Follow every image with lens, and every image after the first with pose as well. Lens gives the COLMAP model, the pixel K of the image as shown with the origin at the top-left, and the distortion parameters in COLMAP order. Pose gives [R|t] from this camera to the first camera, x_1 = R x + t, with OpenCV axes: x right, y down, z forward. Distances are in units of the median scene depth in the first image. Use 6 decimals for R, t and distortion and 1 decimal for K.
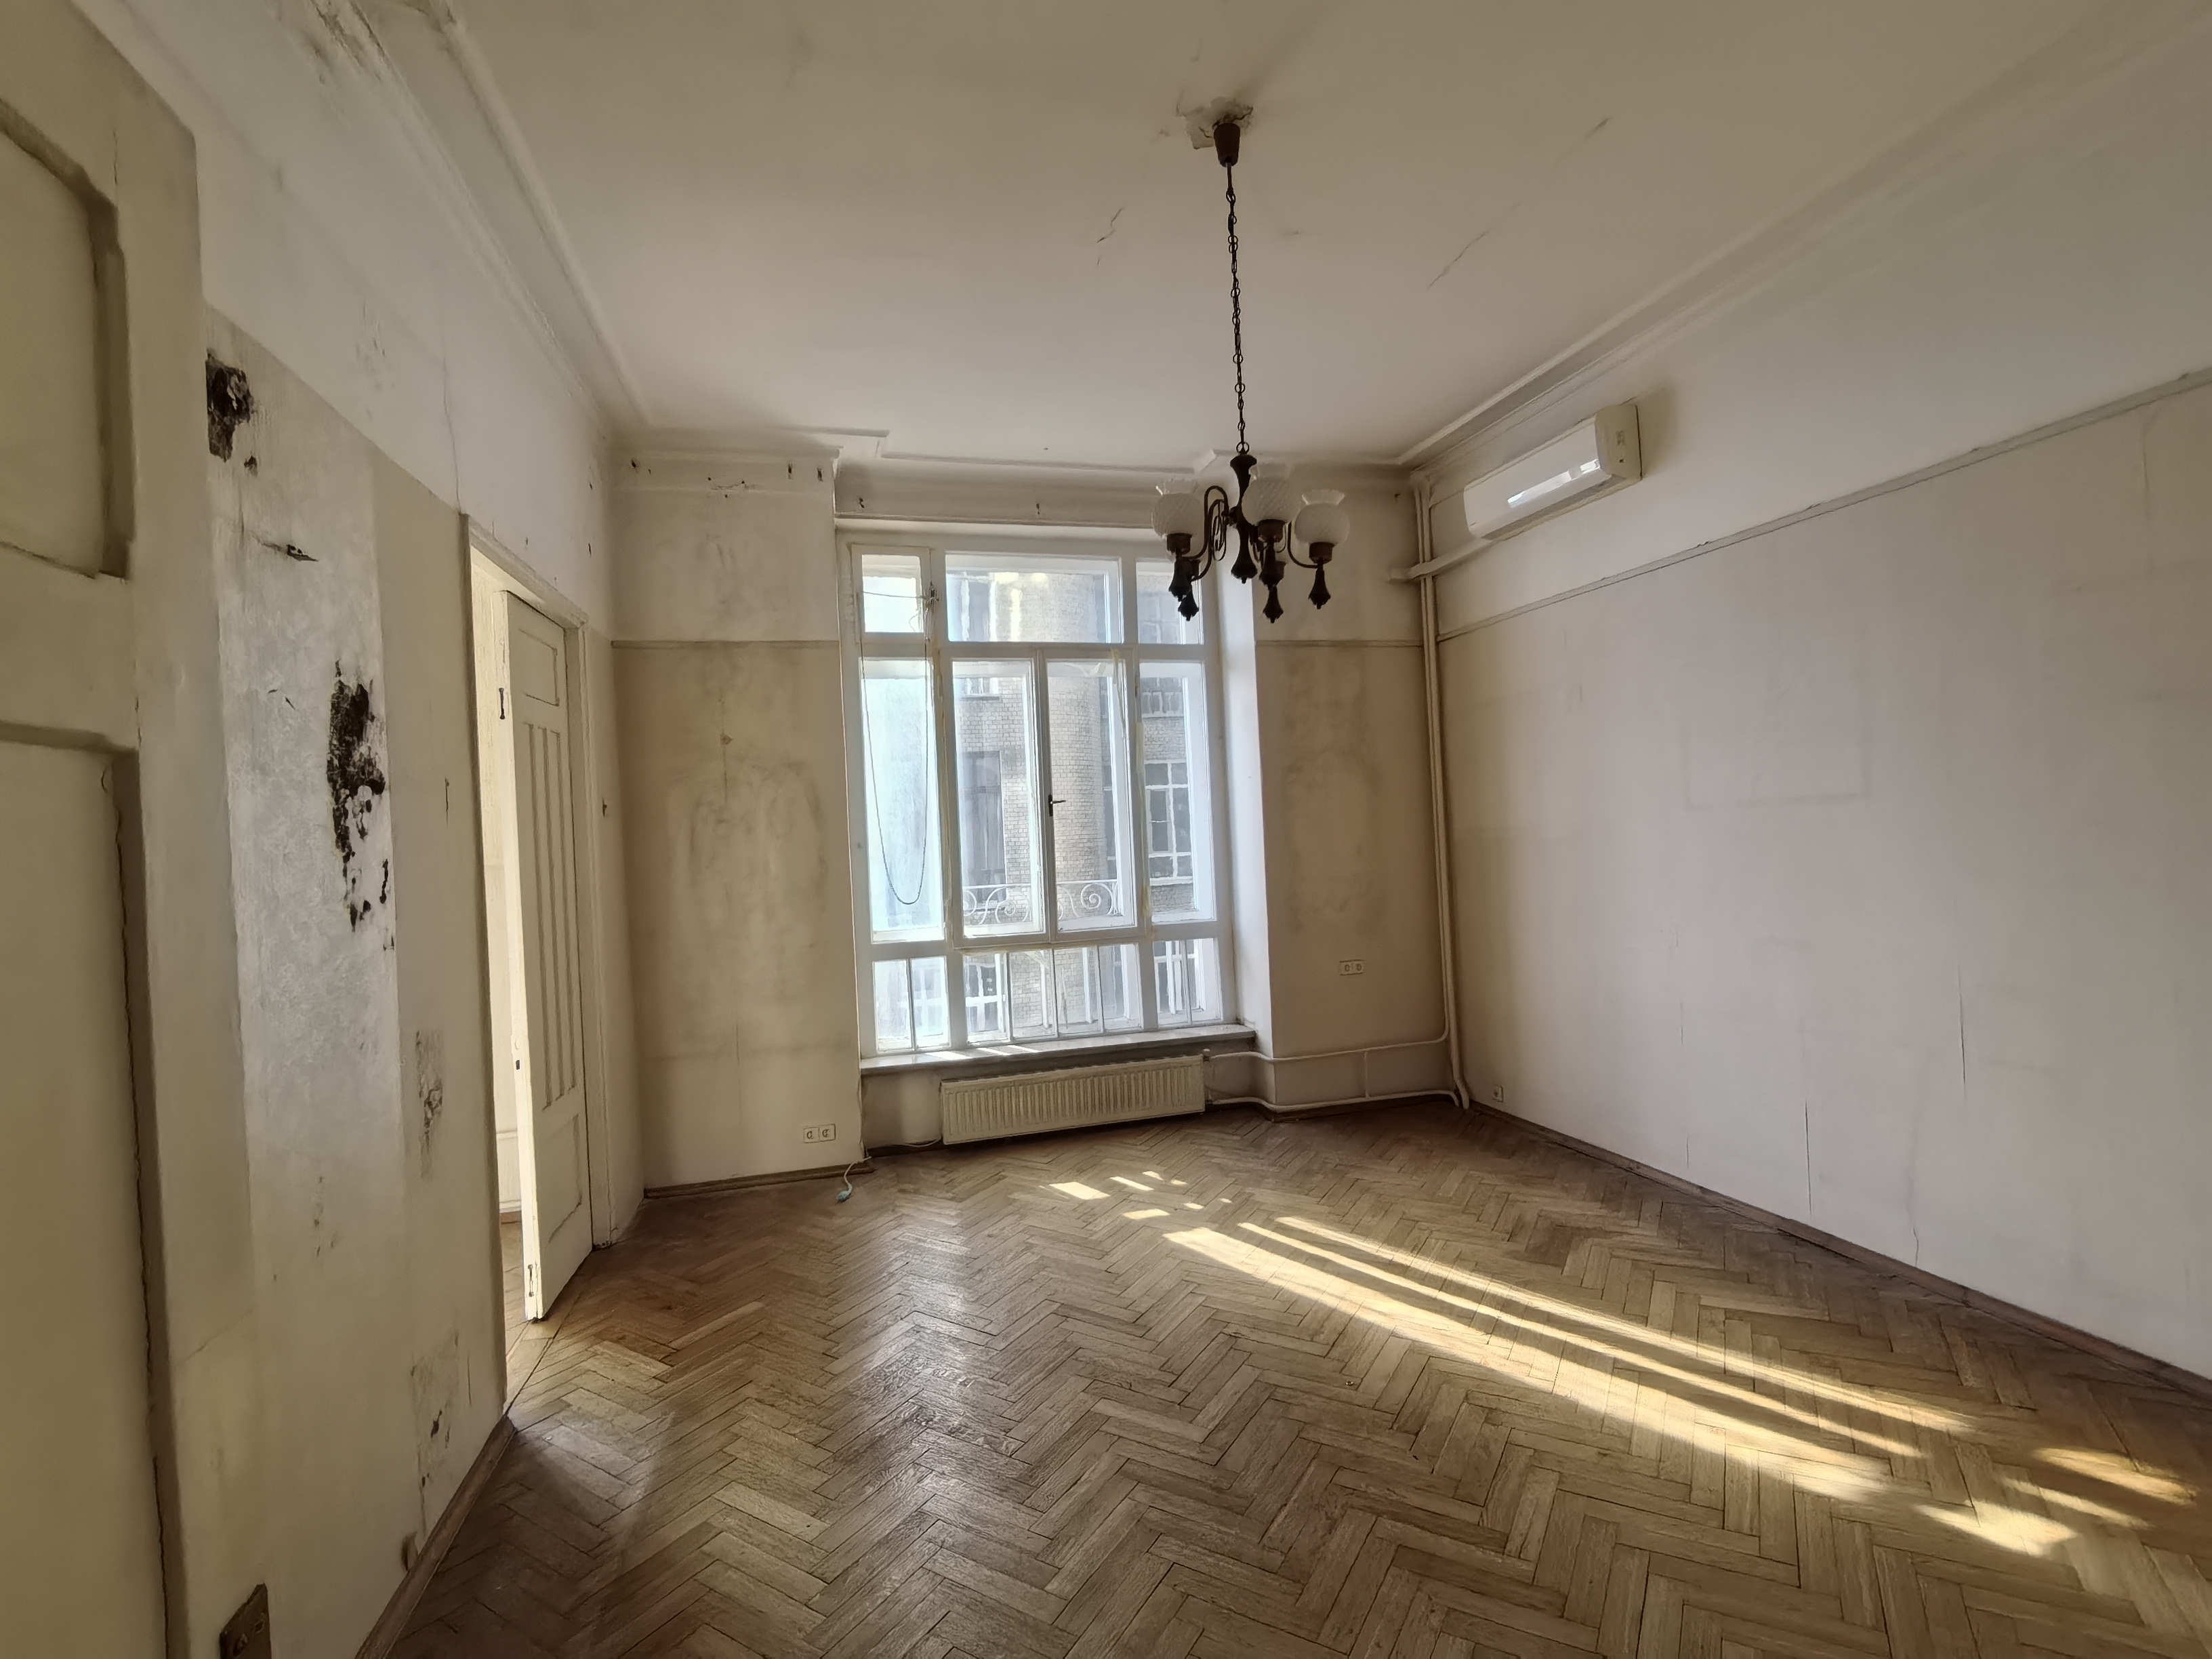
lens RADIAL K [[997.5, 0, 1125.0], [0, 997.5, 822.7], [0, 0, 1]] dist [-0.000118, -0.009875]
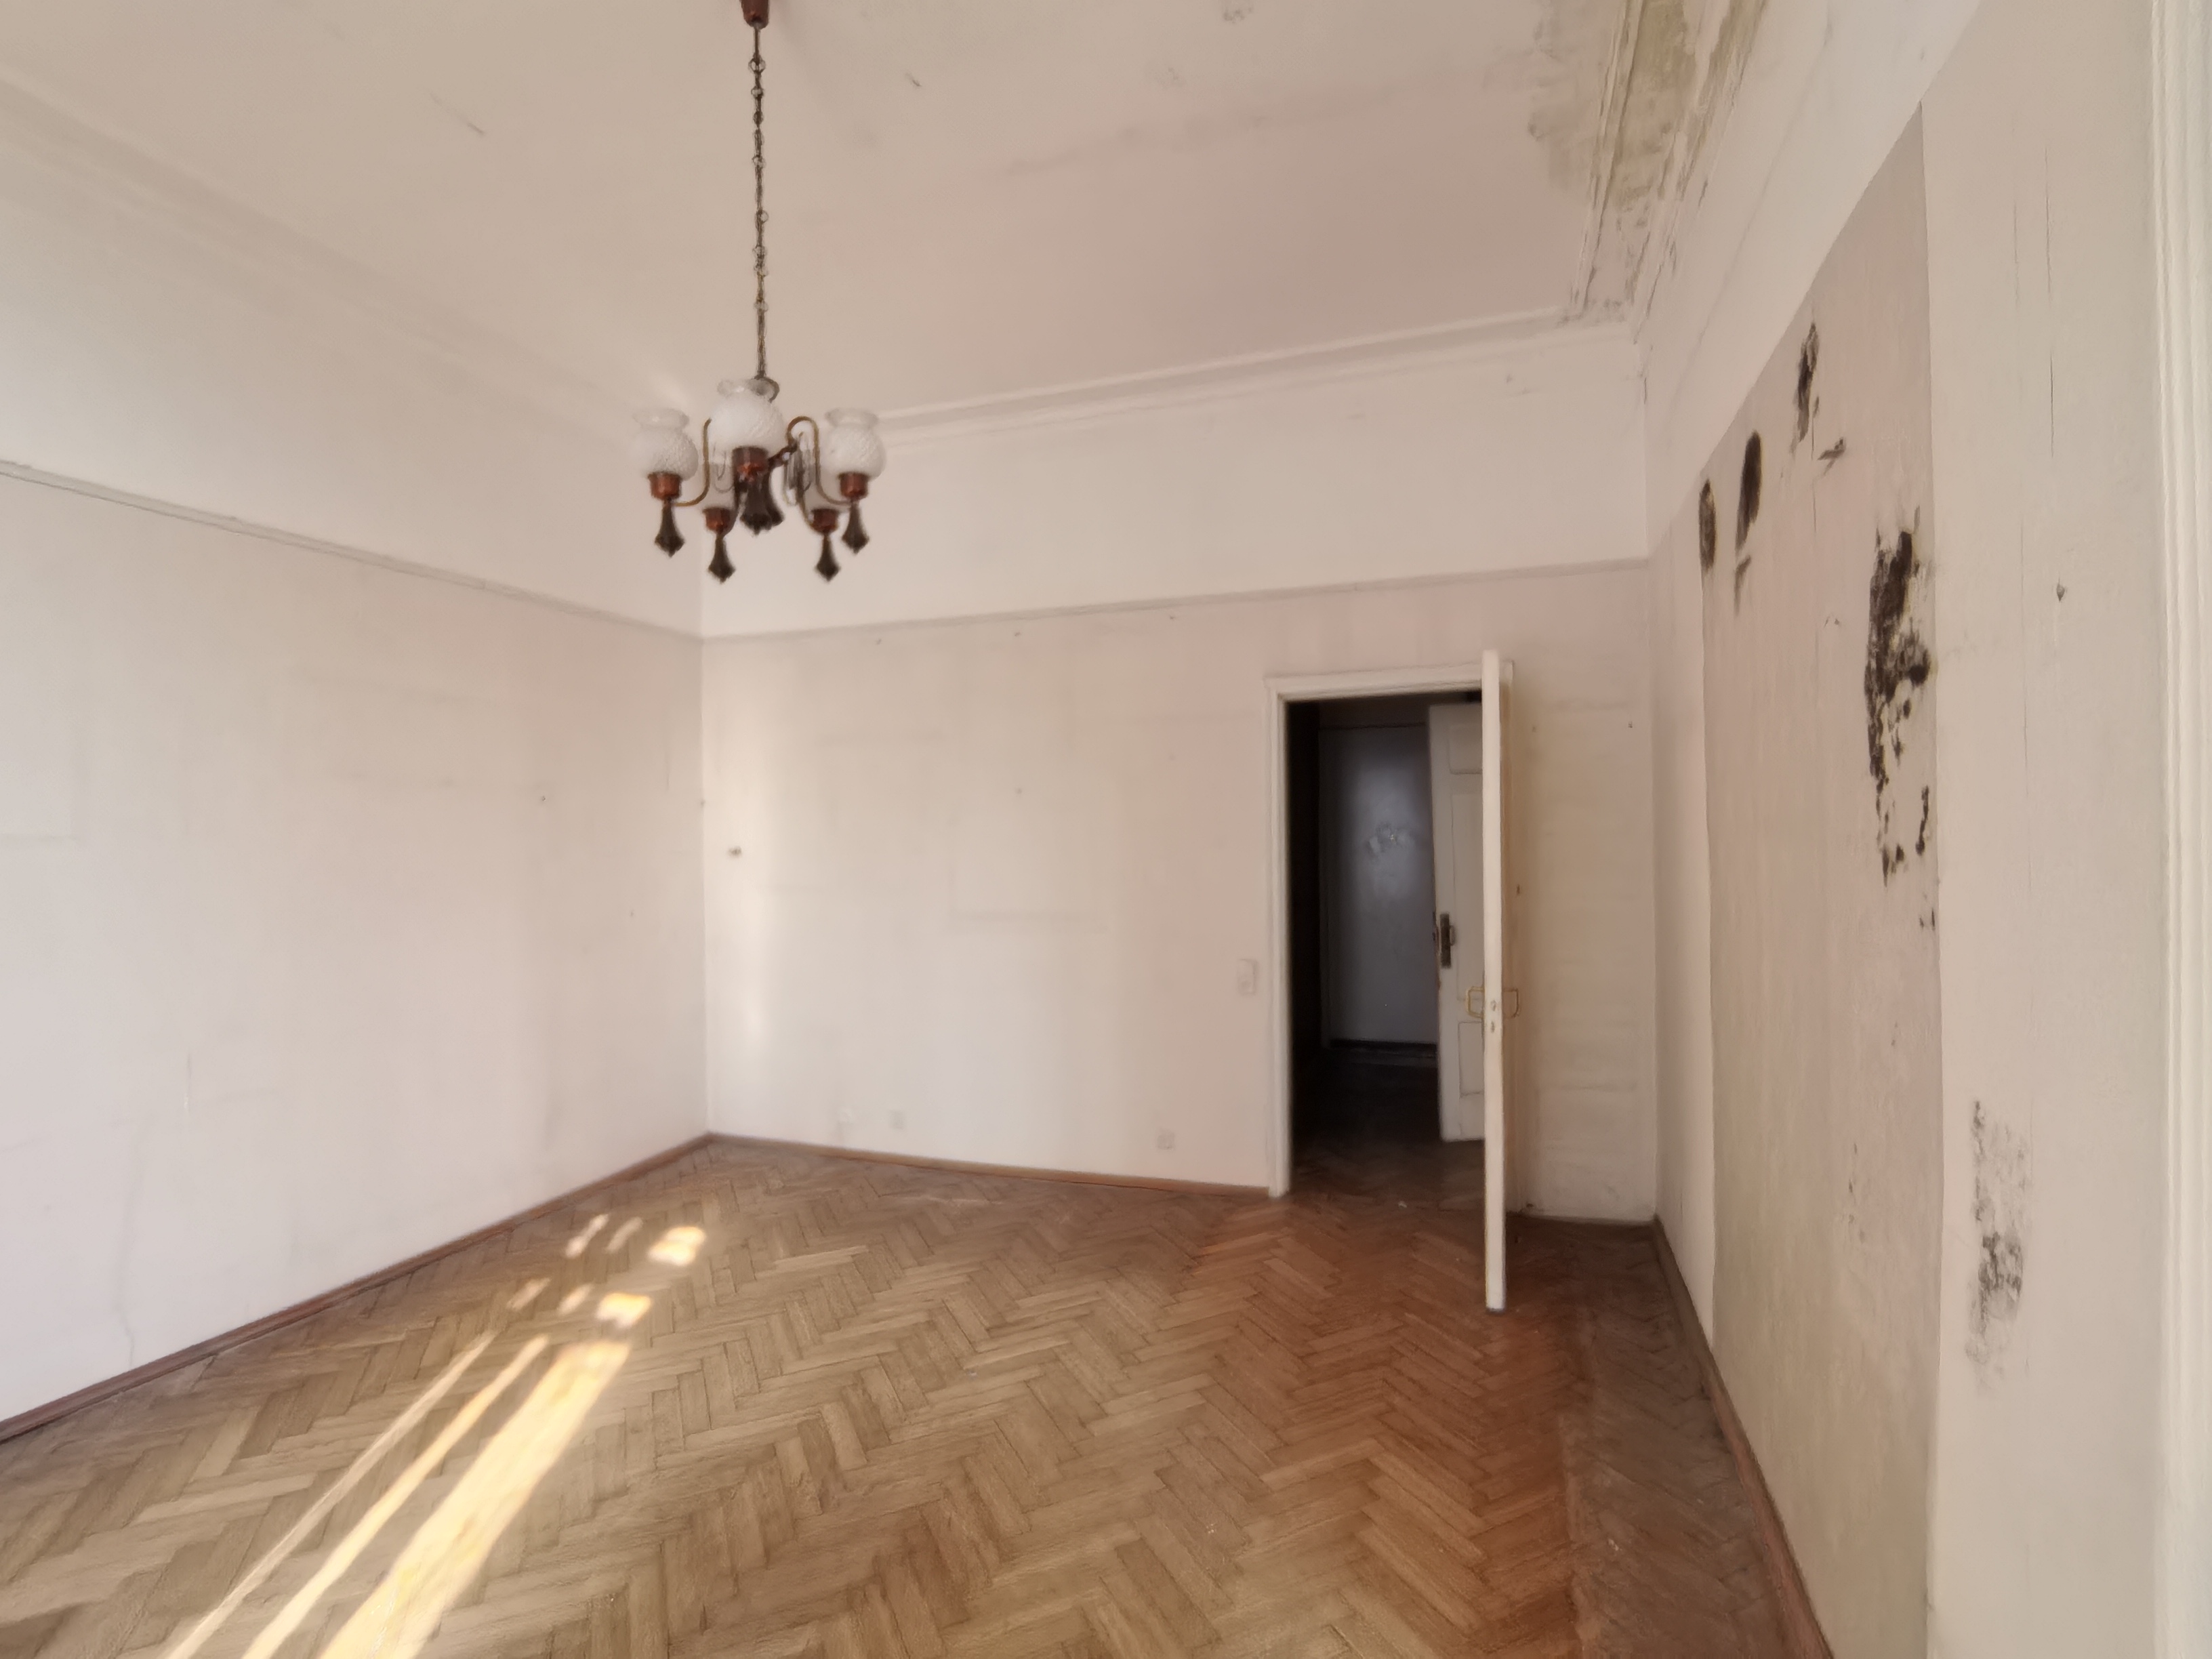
lens RADIAL K [[1052.4, 0, 1105.1], [0, 1052.4, 838.3], [0, 0, 1]] dist [-0.021582, -0.000505]
pose [[-0.818863, 0.059632, 0.570883, -0.717866], [0.050047, 0.998219, -0.032482, 0.068104], [-0.571803, 0.001972, -0.820389, 1.910827]]
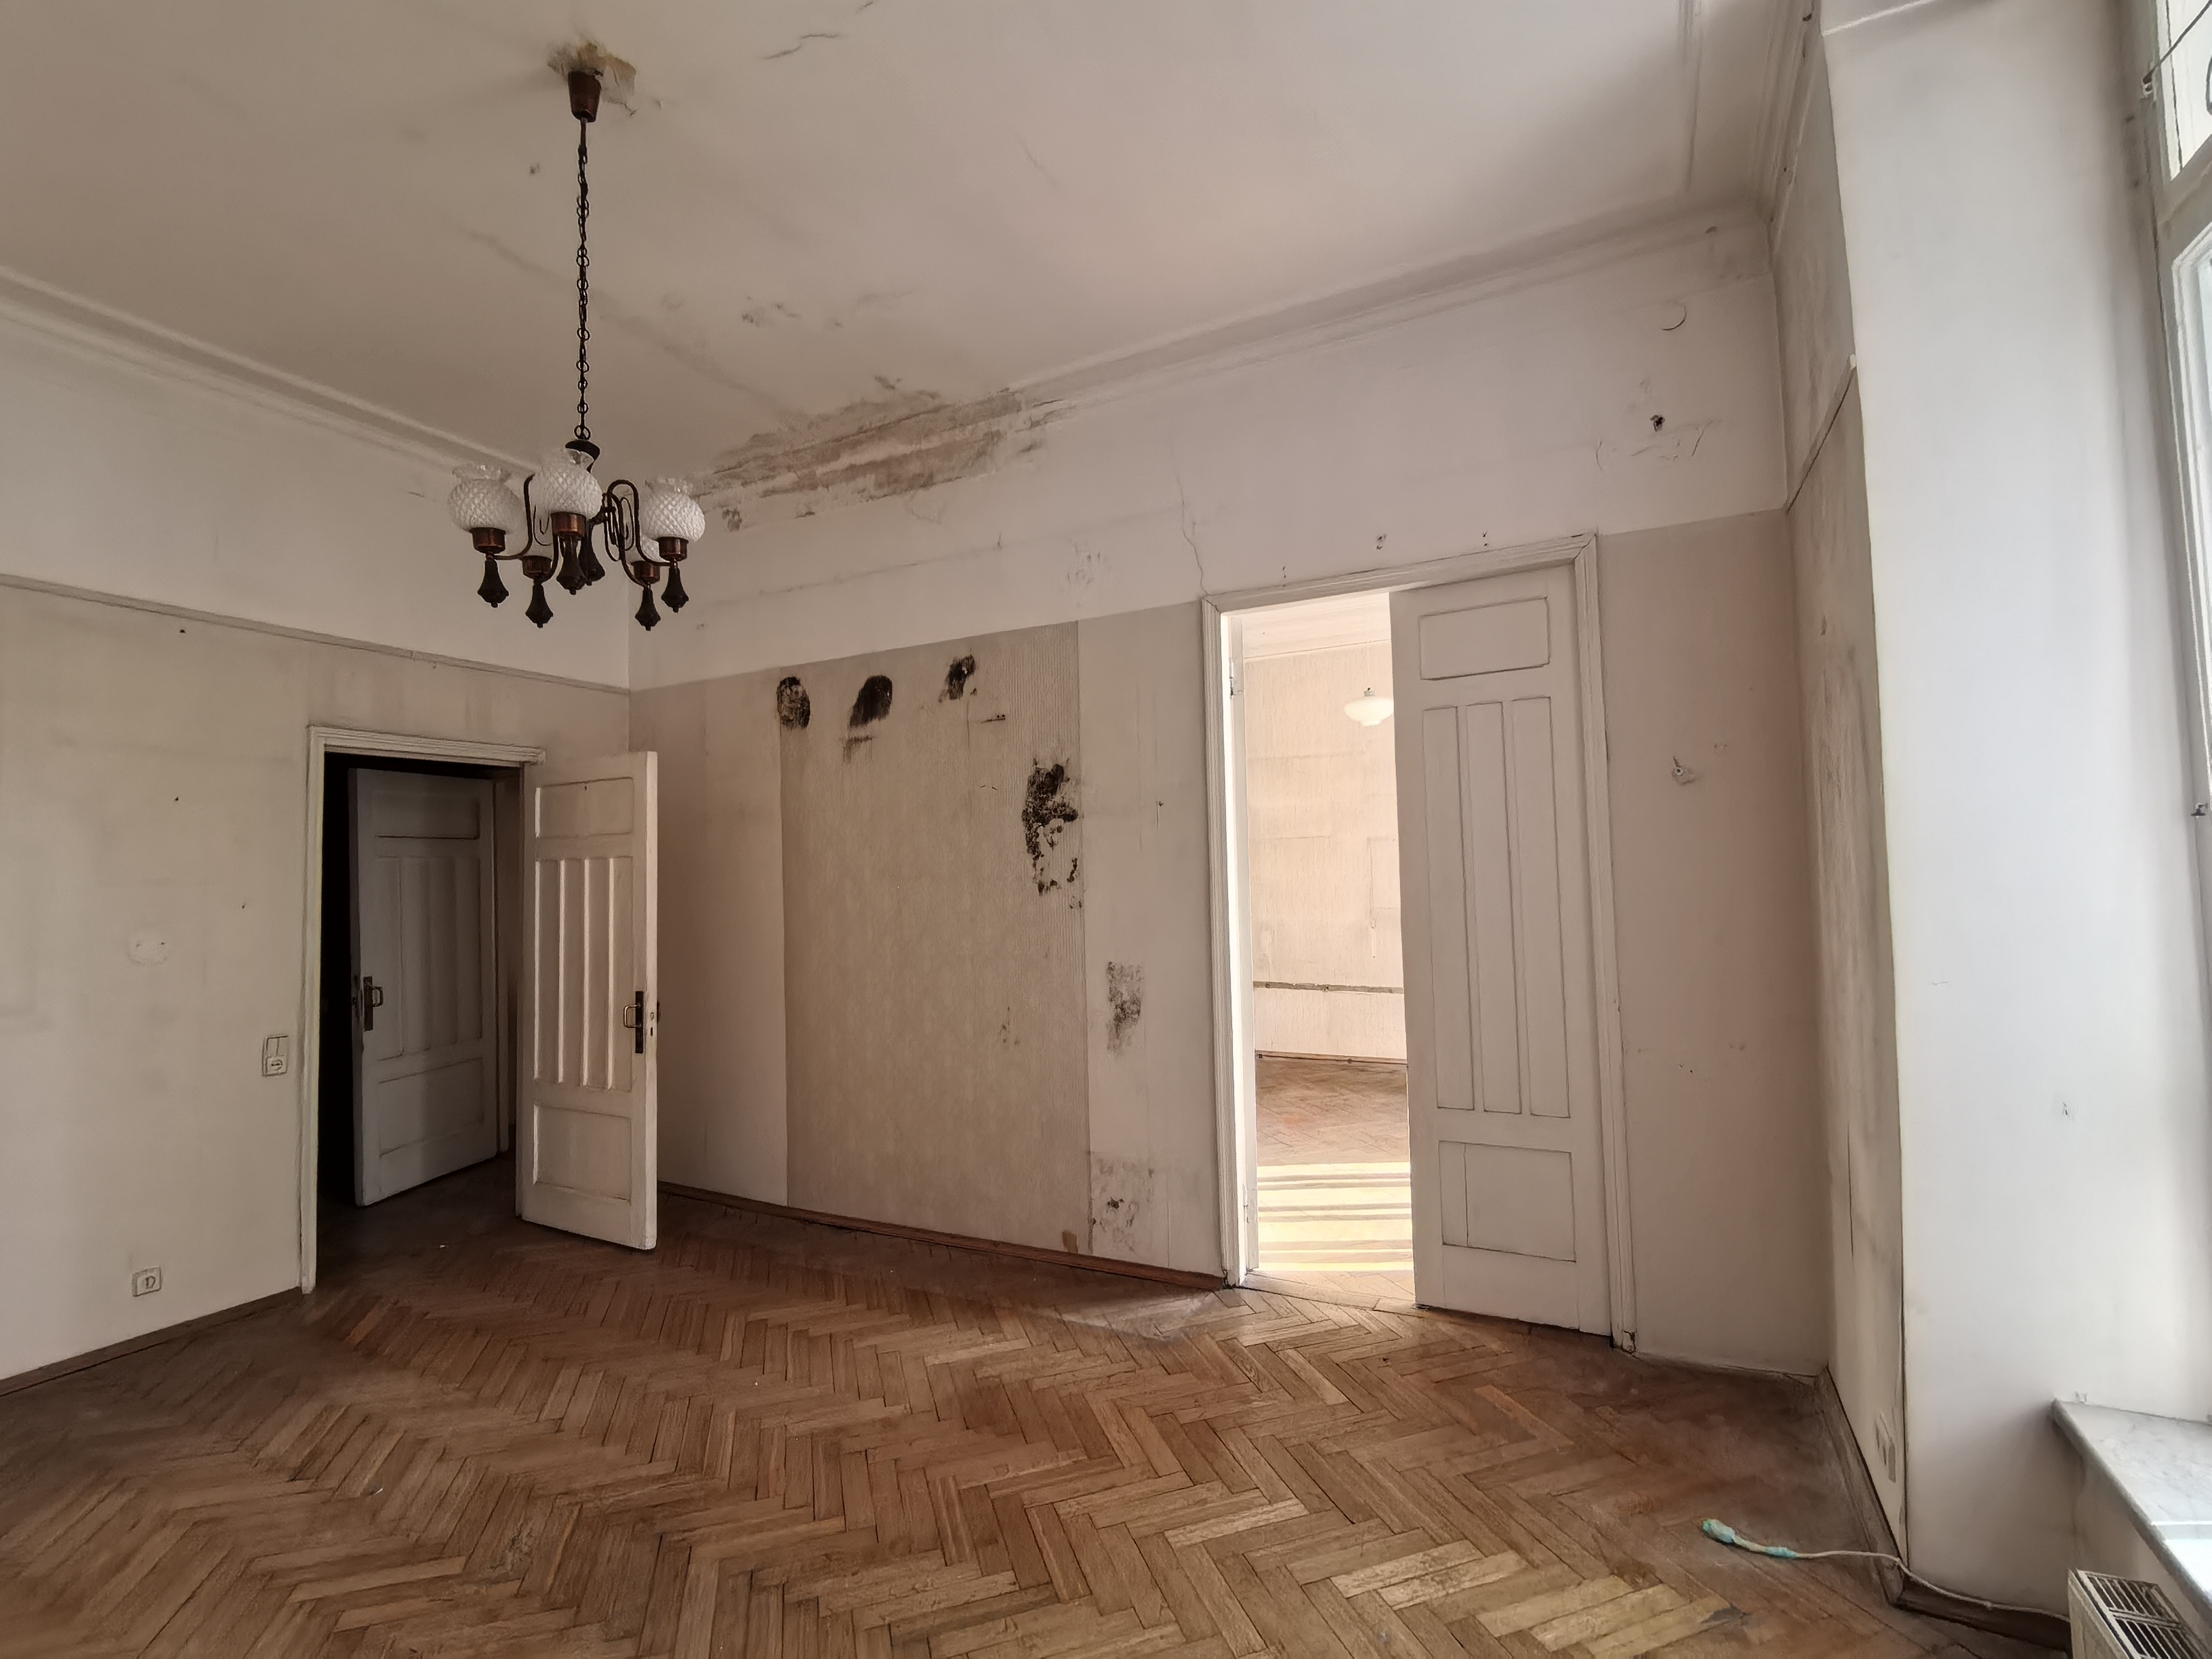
lens RADIAL K [[1034.1, 0, 1126.6], [0, 1034.1, 826.7], [0, 0, 1]] dist [-0.001632, -0.010297]
pose [[-0.660763, 0.026300, -0.750134, 0.605108], [0.066089, 0.997543, -0.023241, 0.031873], [0.747679, -0.064933, -0.660878, 2.385040]]
